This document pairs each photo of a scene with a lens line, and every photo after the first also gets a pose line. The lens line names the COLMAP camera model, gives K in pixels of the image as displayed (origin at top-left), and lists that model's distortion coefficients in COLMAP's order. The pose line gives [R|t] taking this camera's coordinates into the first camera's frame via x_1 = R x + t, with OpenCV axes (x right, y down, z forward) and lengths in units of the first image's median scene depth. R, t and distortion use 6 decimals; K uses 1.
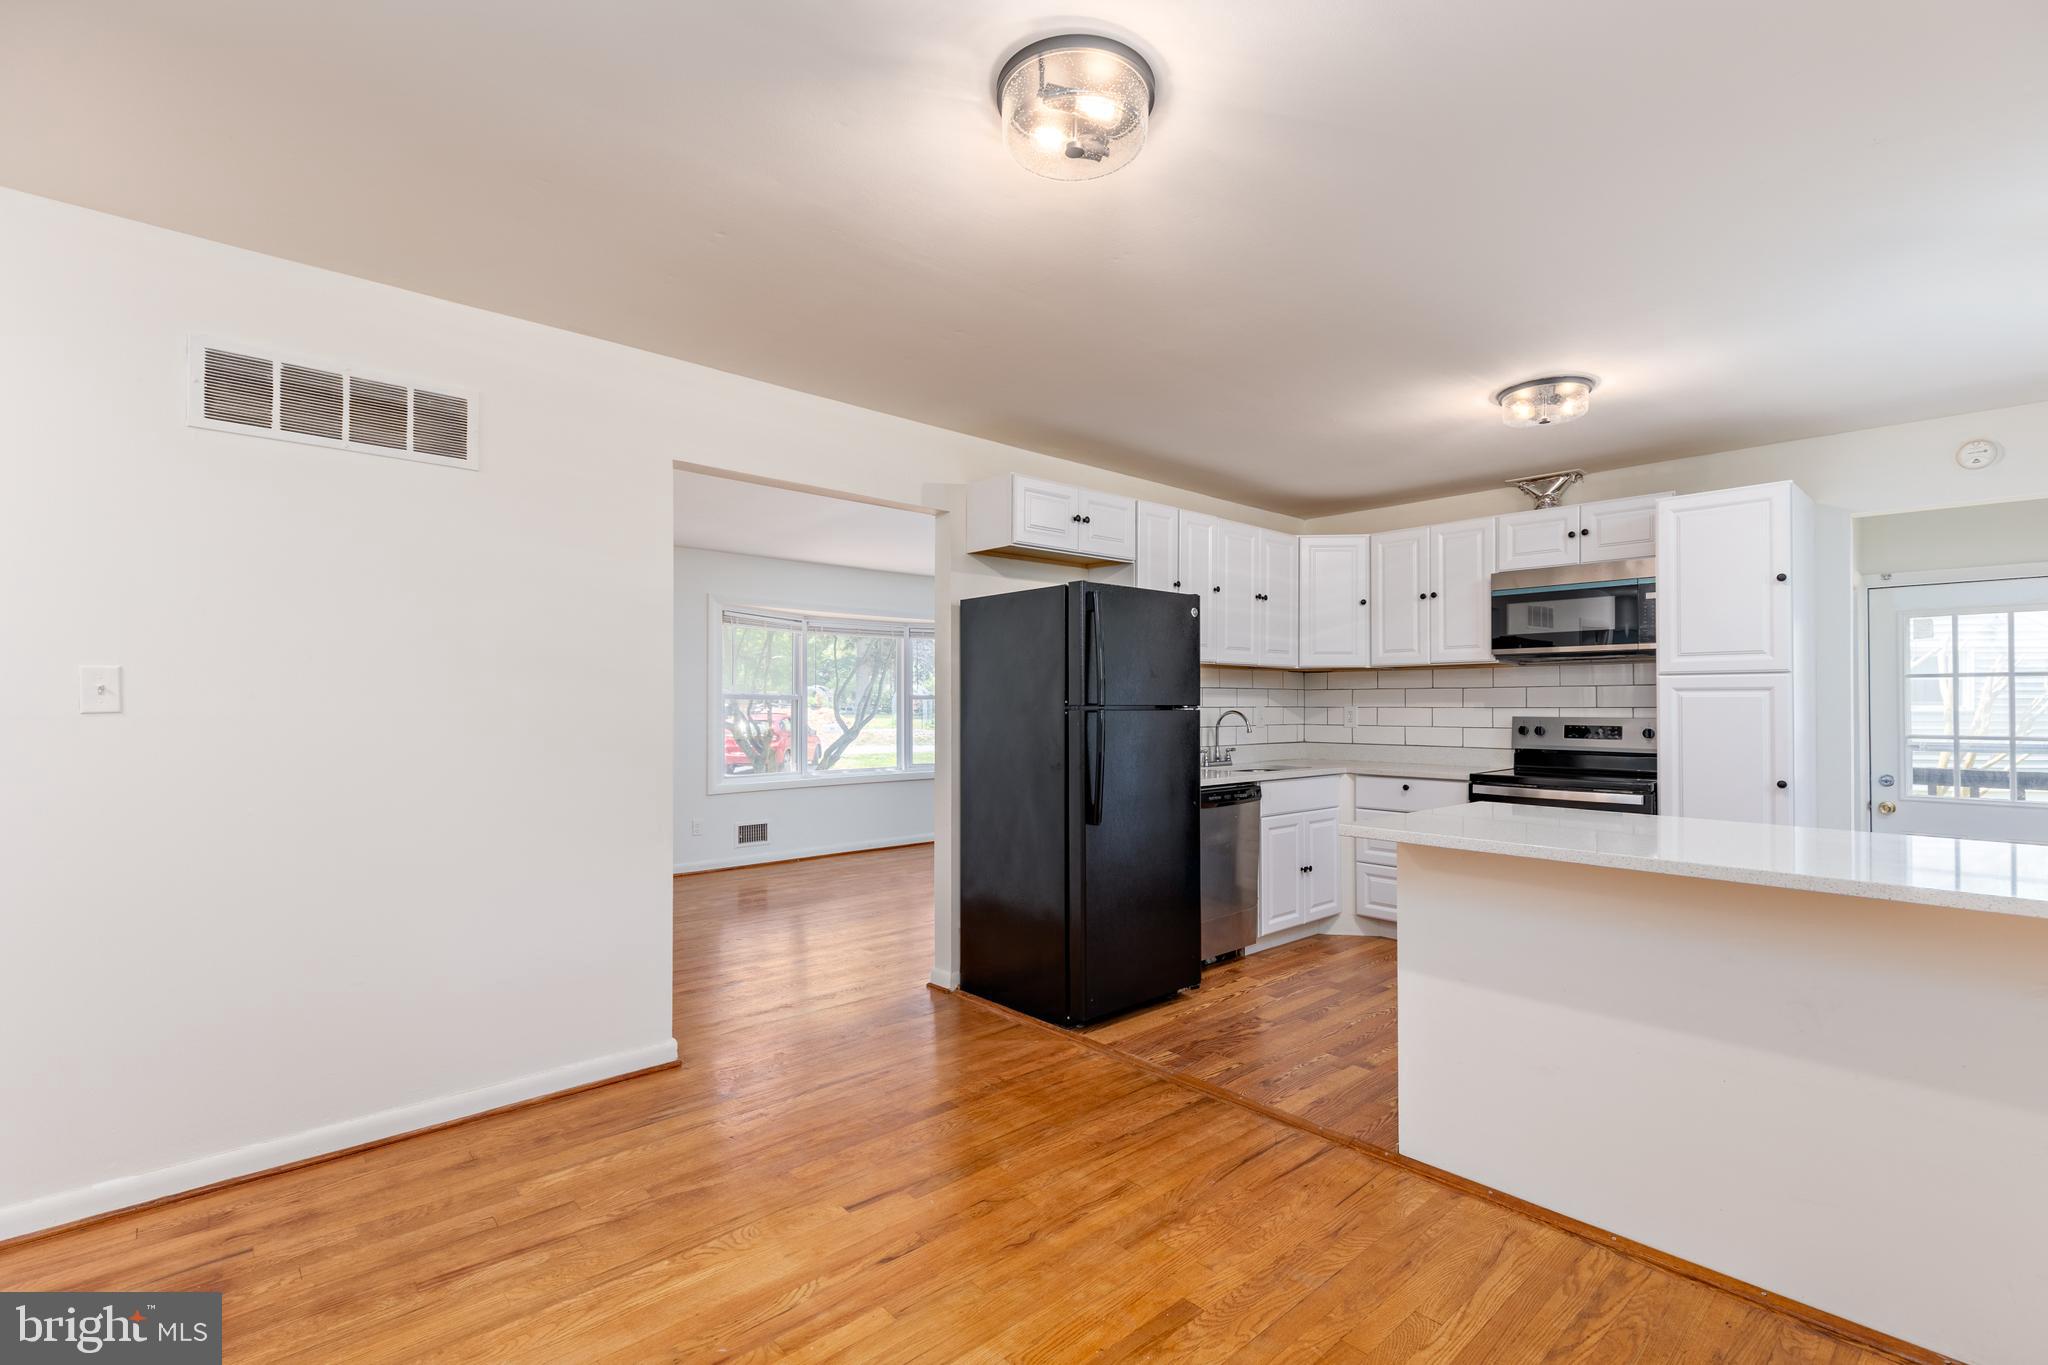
lens RADIAL K [[929.0, 0, 1012.1], [0, 929.0, 687.4], [0, 0, 1]] dist [0.003683, -0.003358]
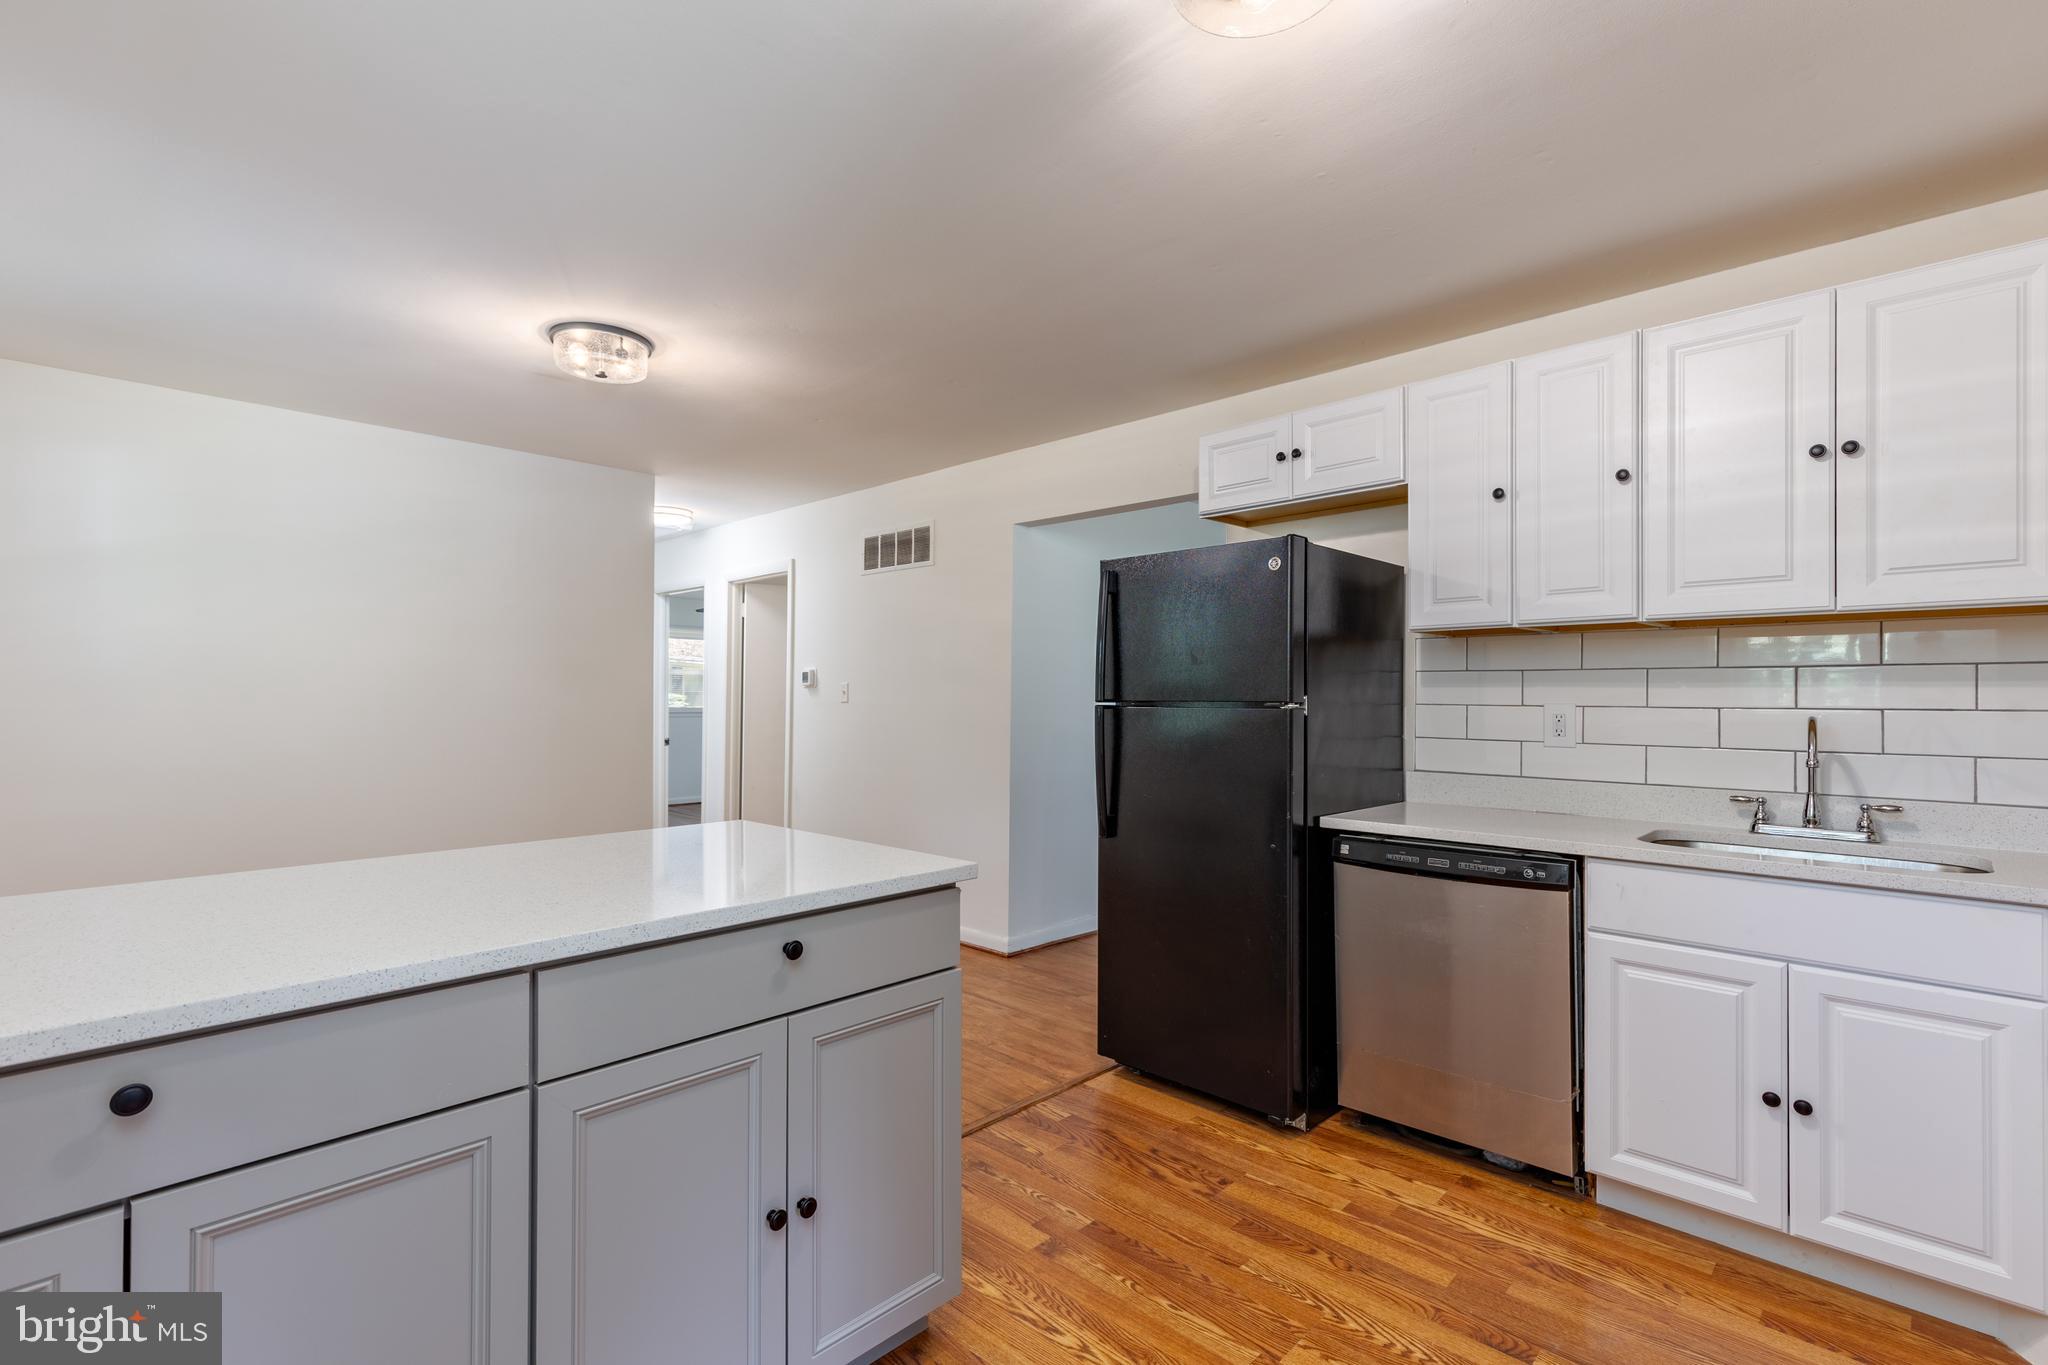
lens RADIAL K [[929.0, 0, 1045.5], [0, 929.0, 691.8], [0, 0, 1]] dist [0.003683, -0.003358]
pose [[0.077733, -0.007880, -0.996943, 0.800036], [0.014816, 0.999867, -0.006748, 0.012885], [0.996864, -0.014246, 0.077840, 0.731532]]
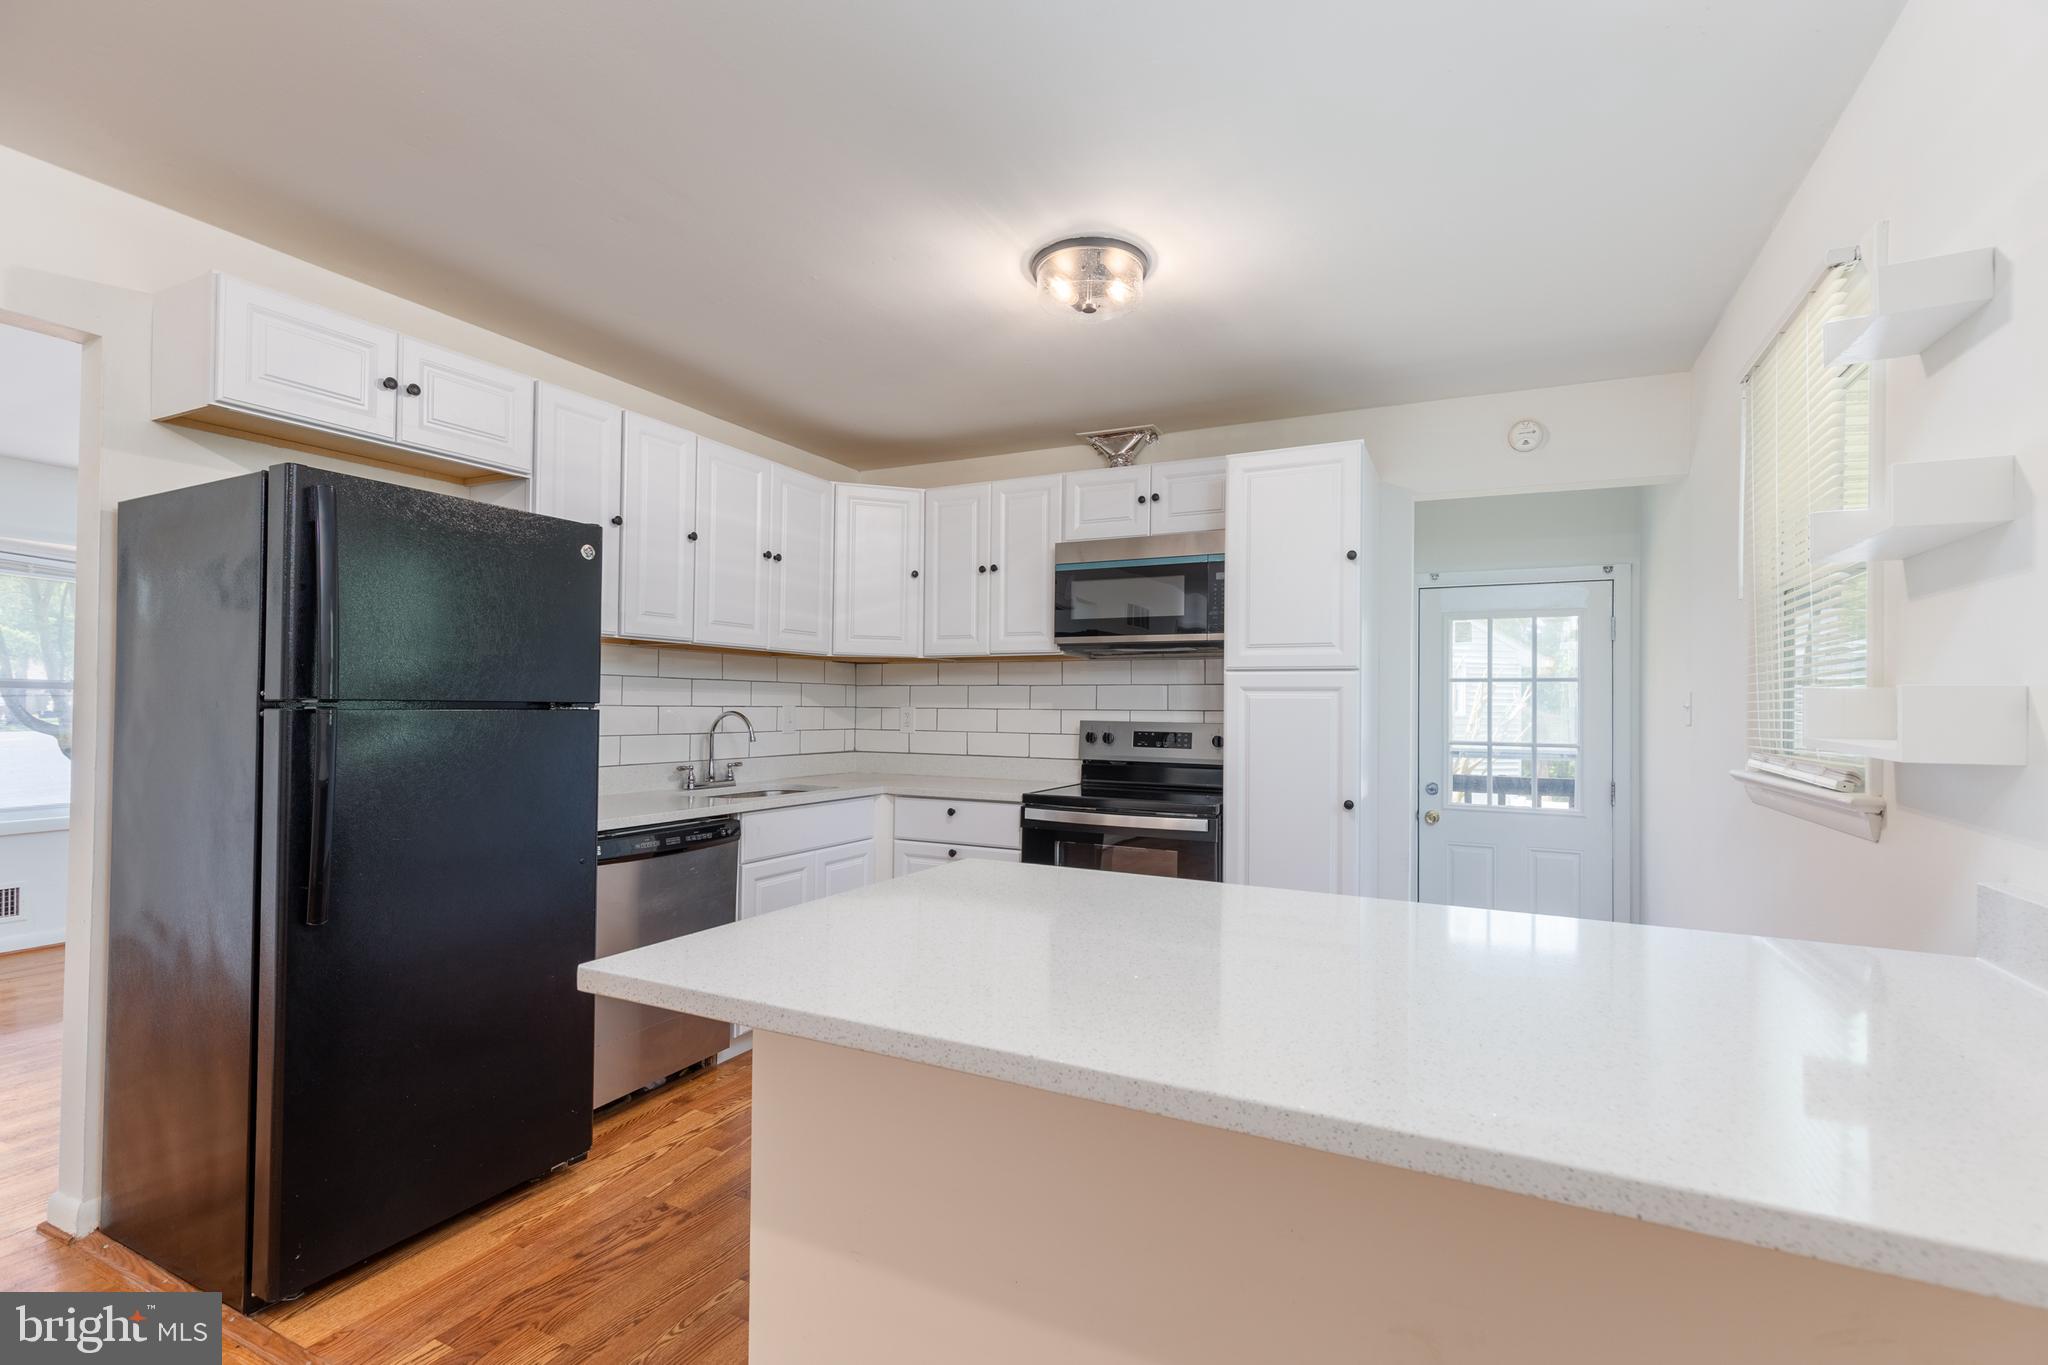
lens RADIAL K [[929.0, 0, 1028.6], [0, 929.0, 691.7], [0, 0, 1]] dist [0.003683, -0.003358]
pose [[0.930162, 0.013930, 0.366884, 0.227770], [-0.015530, 0.999878, 0.001409, 0.006141], [-0.366820, -0.007009, 0.930265, 0.295968]]
